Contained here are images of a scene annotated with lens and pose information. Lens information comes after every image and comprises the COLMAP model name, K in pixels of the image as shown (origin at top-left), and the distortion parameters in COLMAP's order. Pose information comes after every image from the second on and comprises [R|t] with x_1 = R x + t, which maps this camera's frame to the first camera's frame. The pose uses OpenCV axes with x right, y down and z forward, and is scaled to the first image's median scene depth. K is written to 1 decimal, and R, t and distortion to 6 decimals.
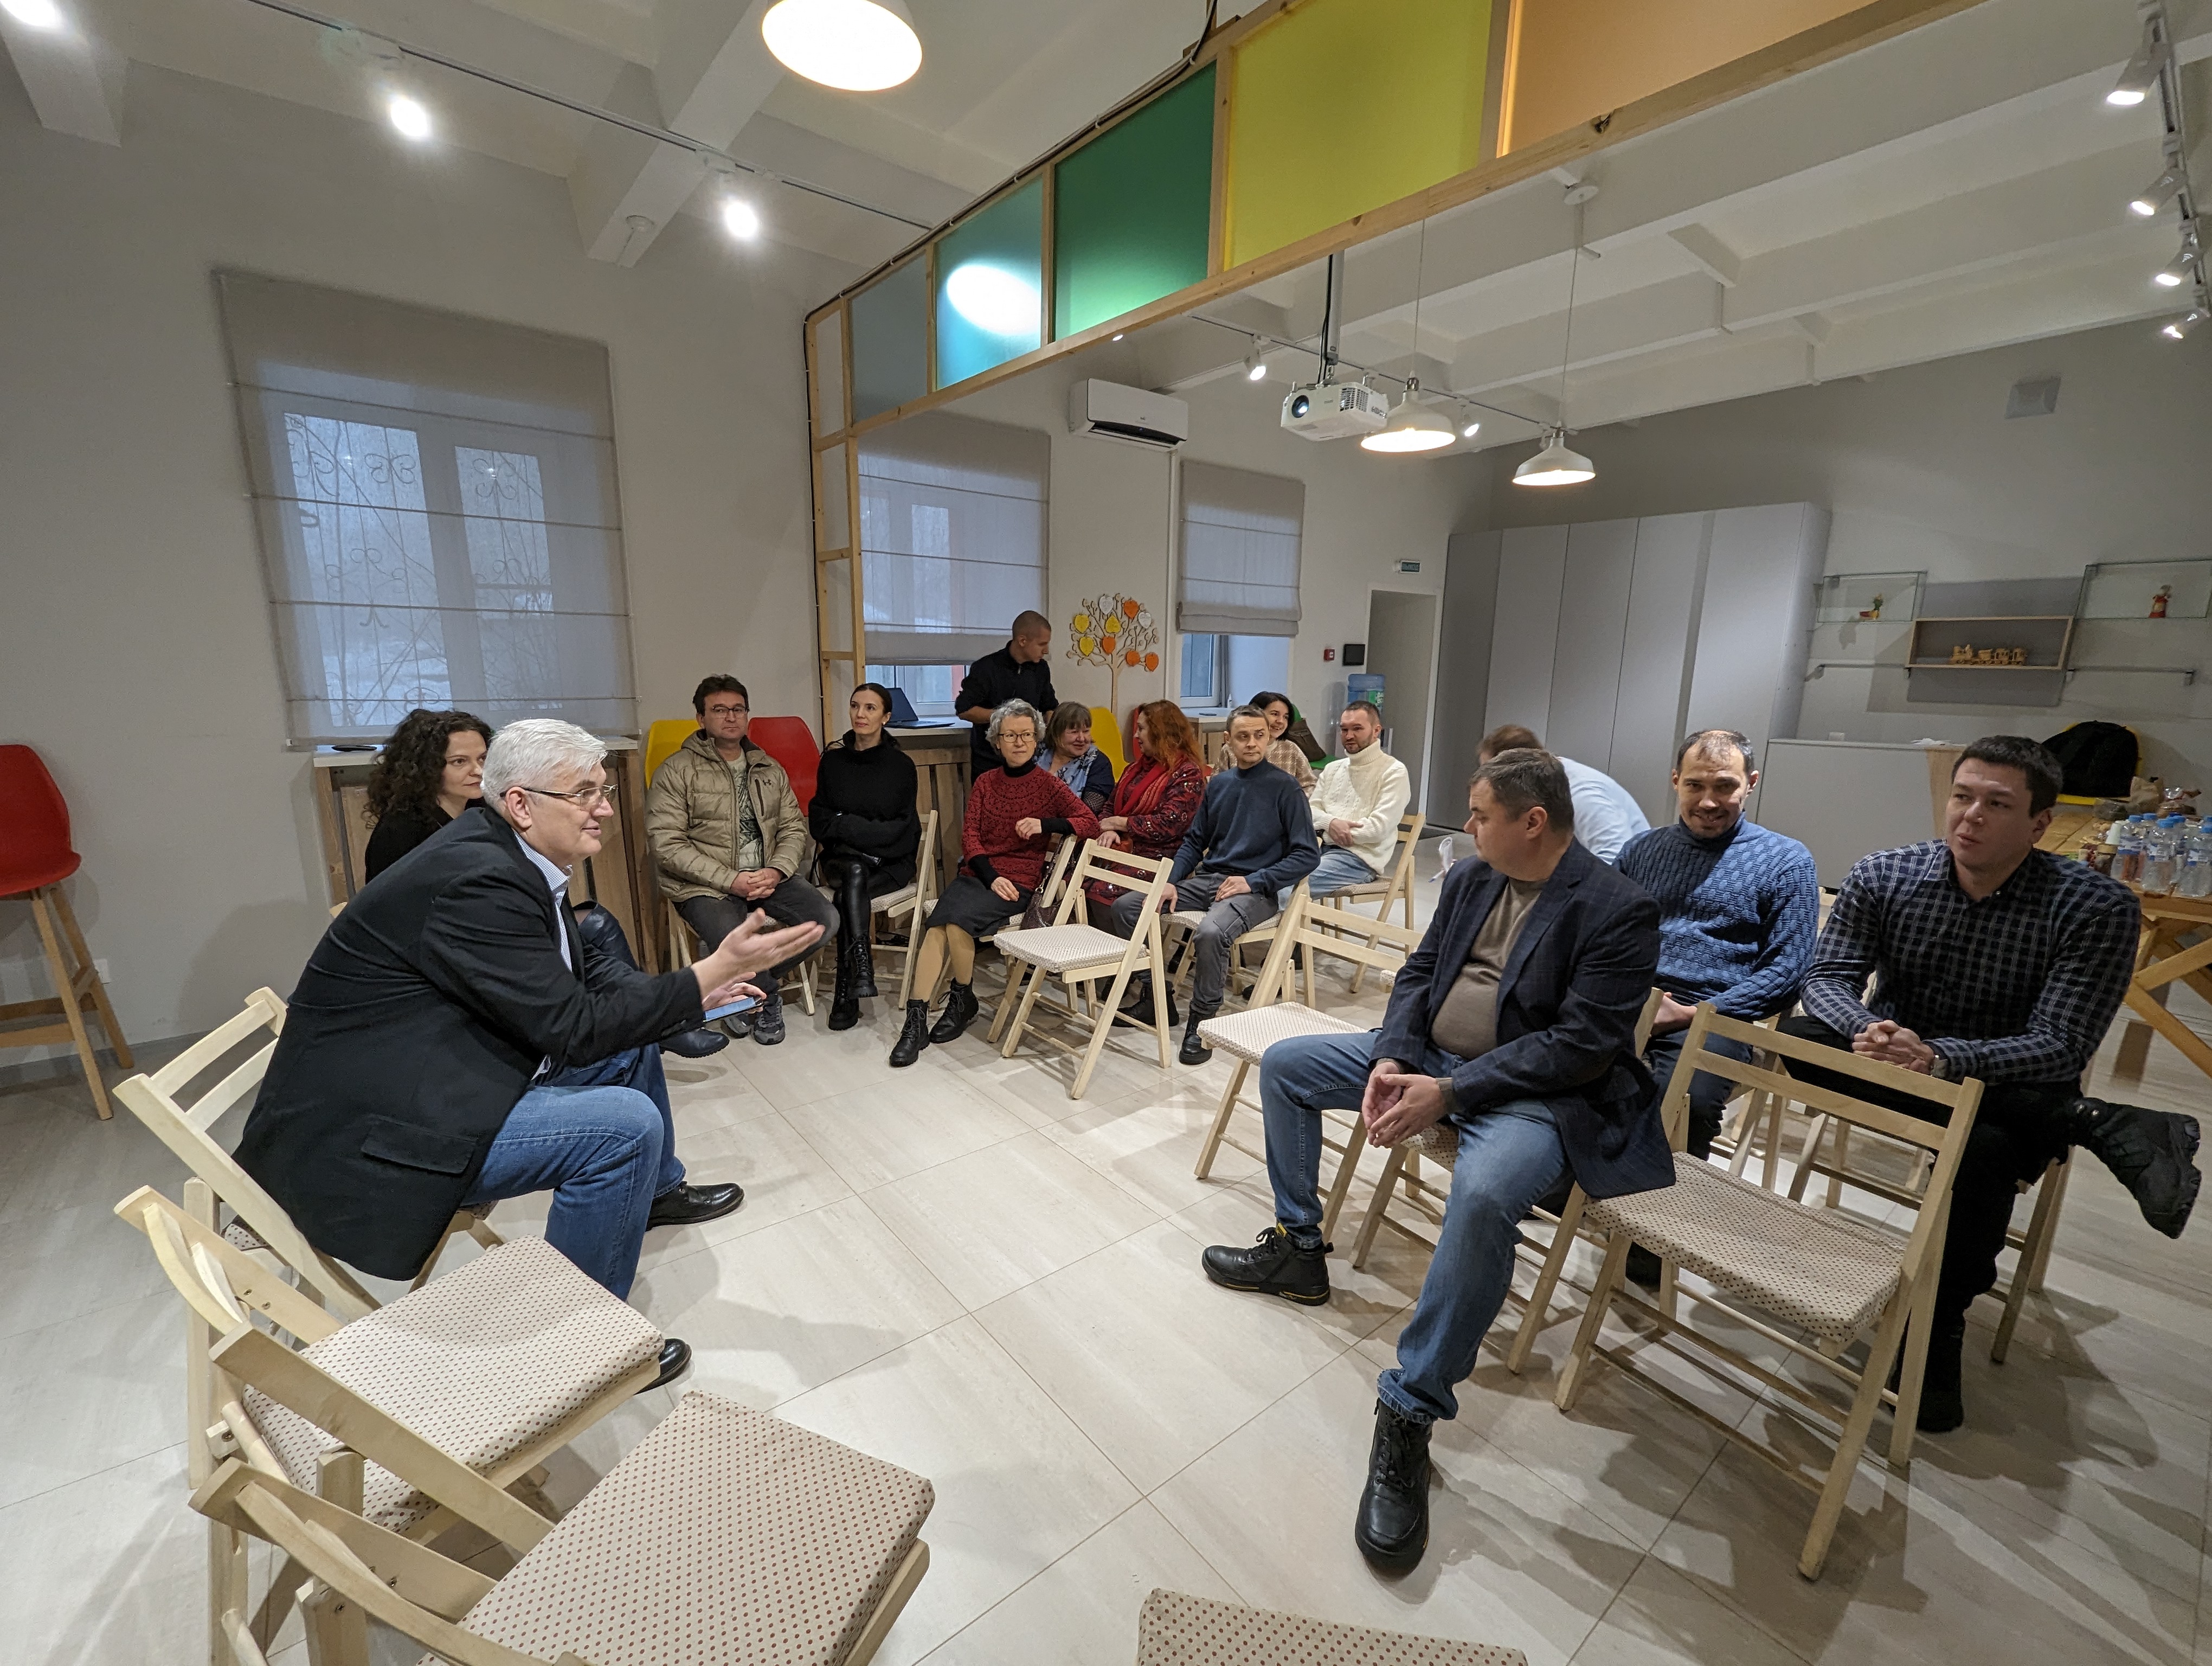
lens RADIAL K [[920.2, 0, 1097.7], [0, 920.2, 827.6], [0, 0, 1]] dist [-0.002019, -0.000097]
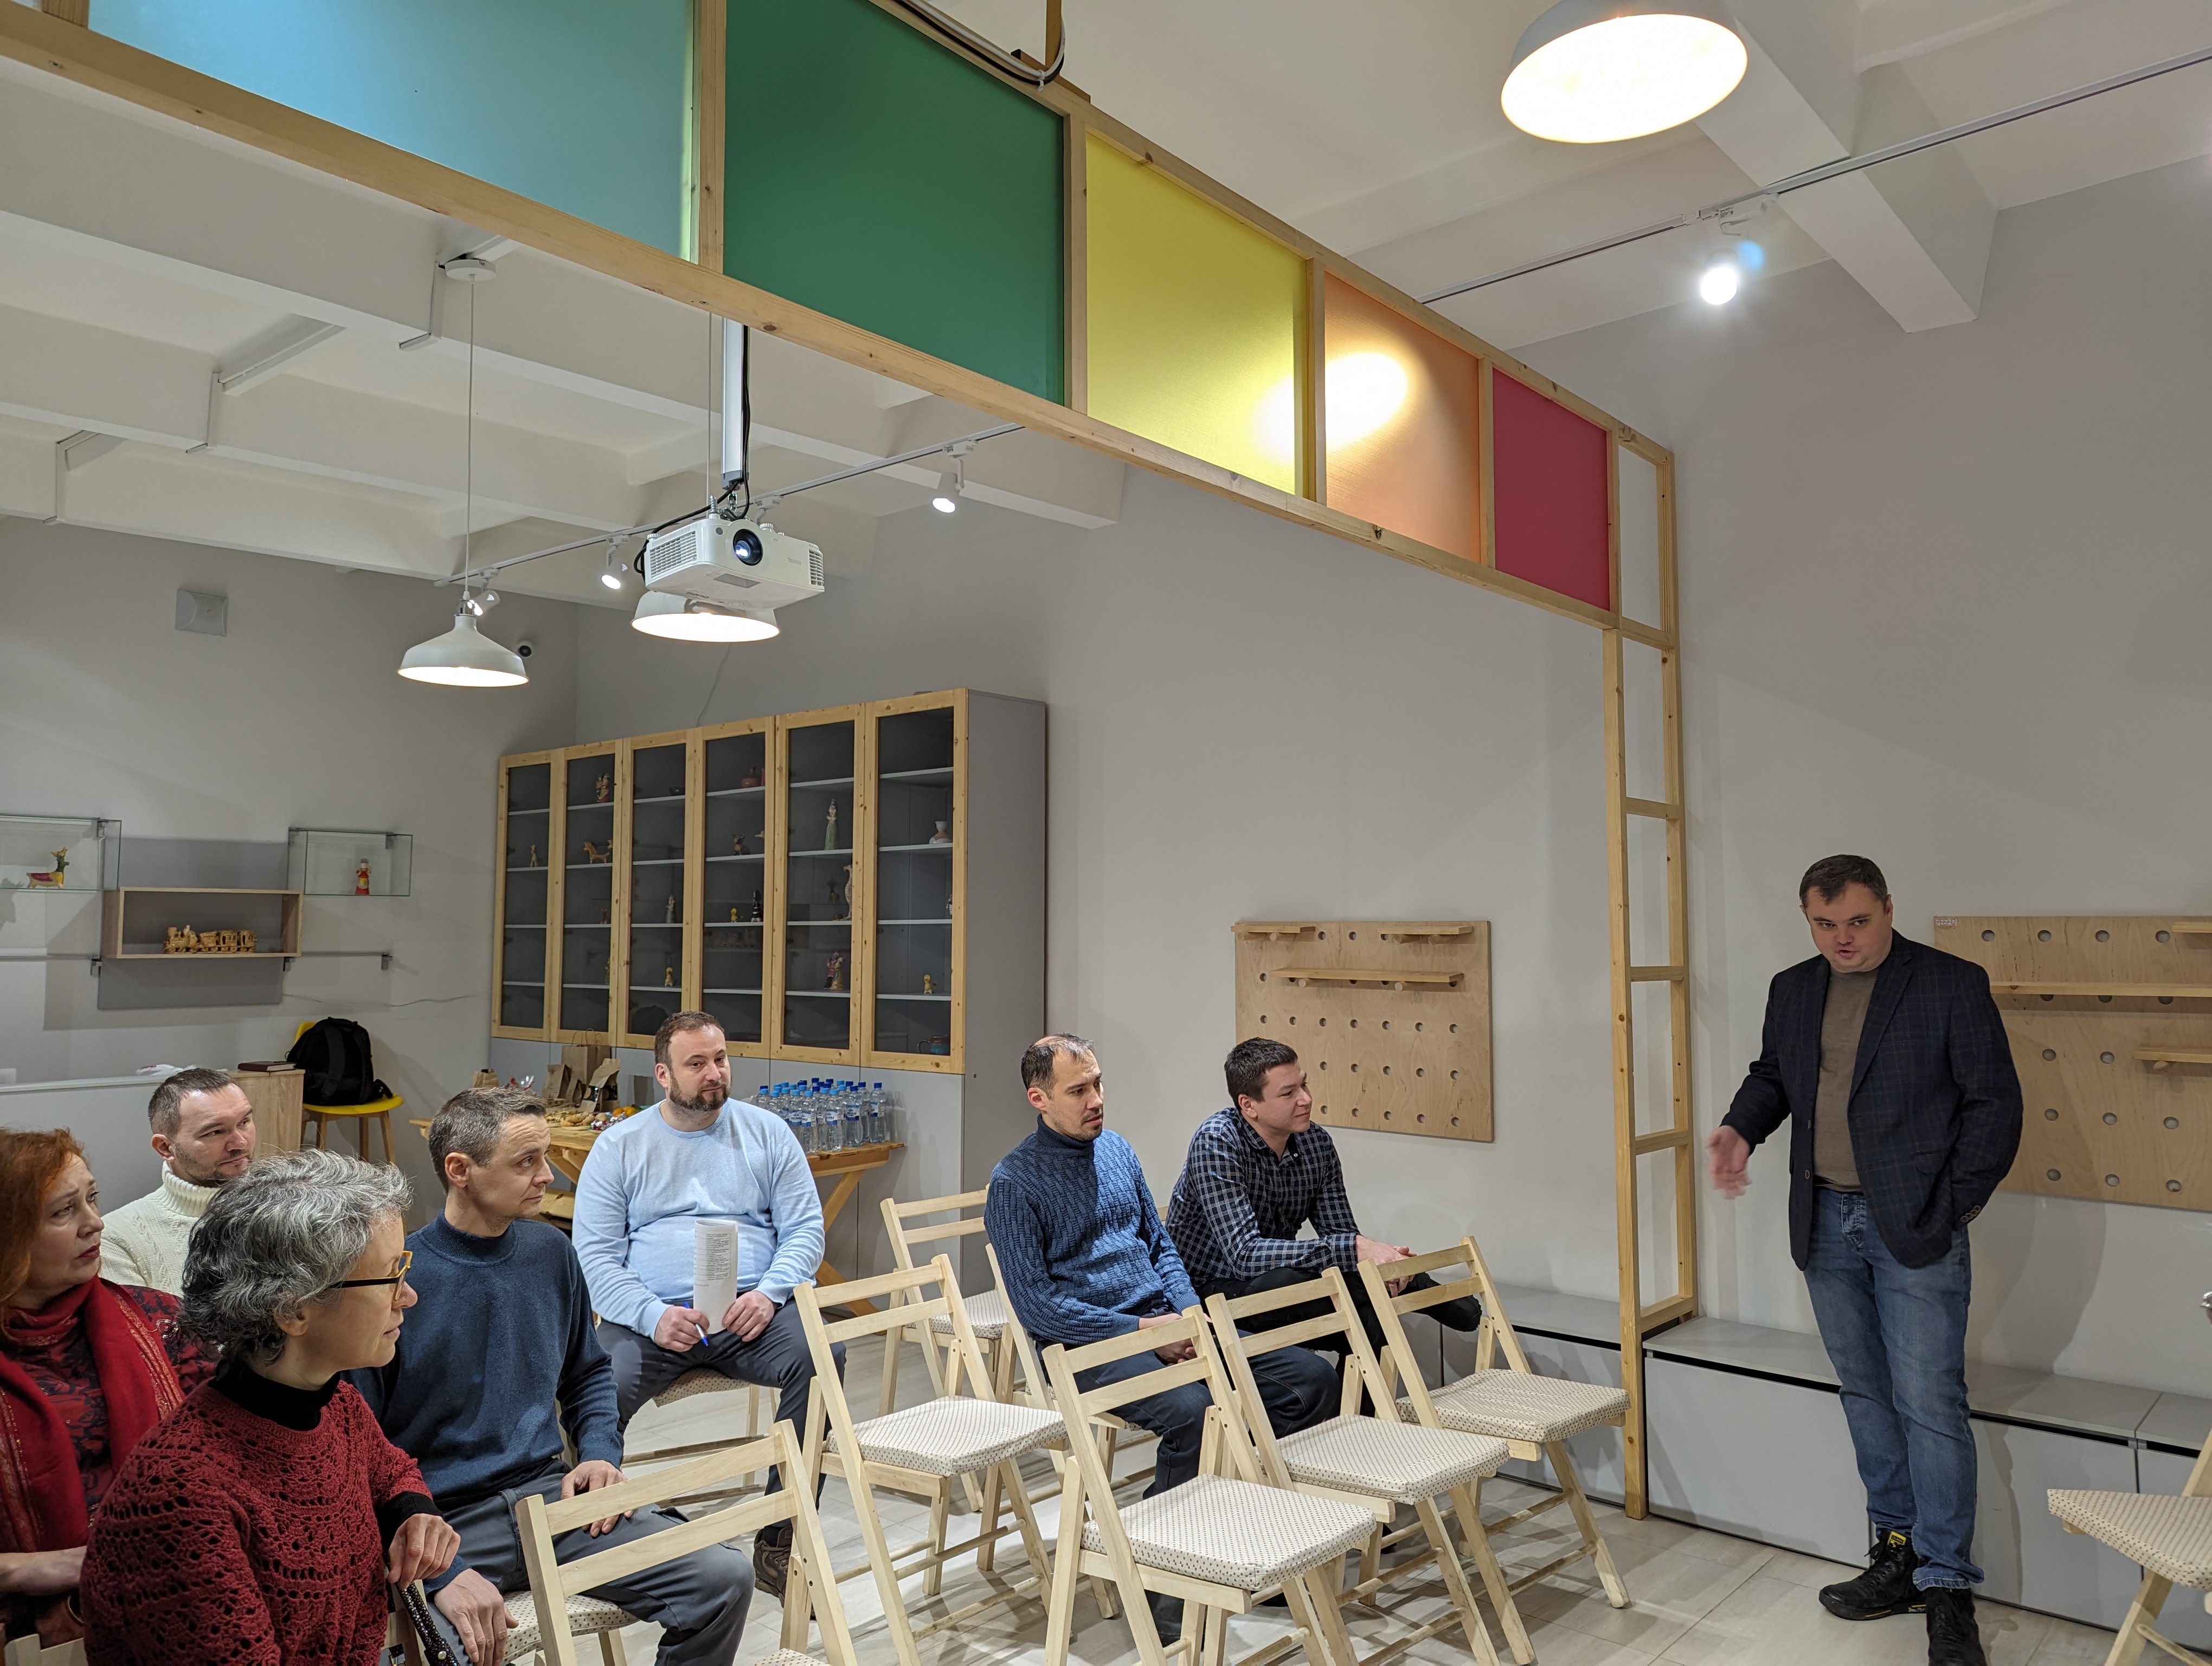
lens RADIAL K [[1601.8, 0, 1085.1], [0, 1601.8, 805.7], [0, 0, 1]] dist [0.027634, -0.004693]
pose [[-0.187906, 0.063035, 0.980162, -0.457702], [0.184166, 0.982500, -0.027879, -0.135318], [-0.964767, 0.175273, -0.196226, 0.591805]]
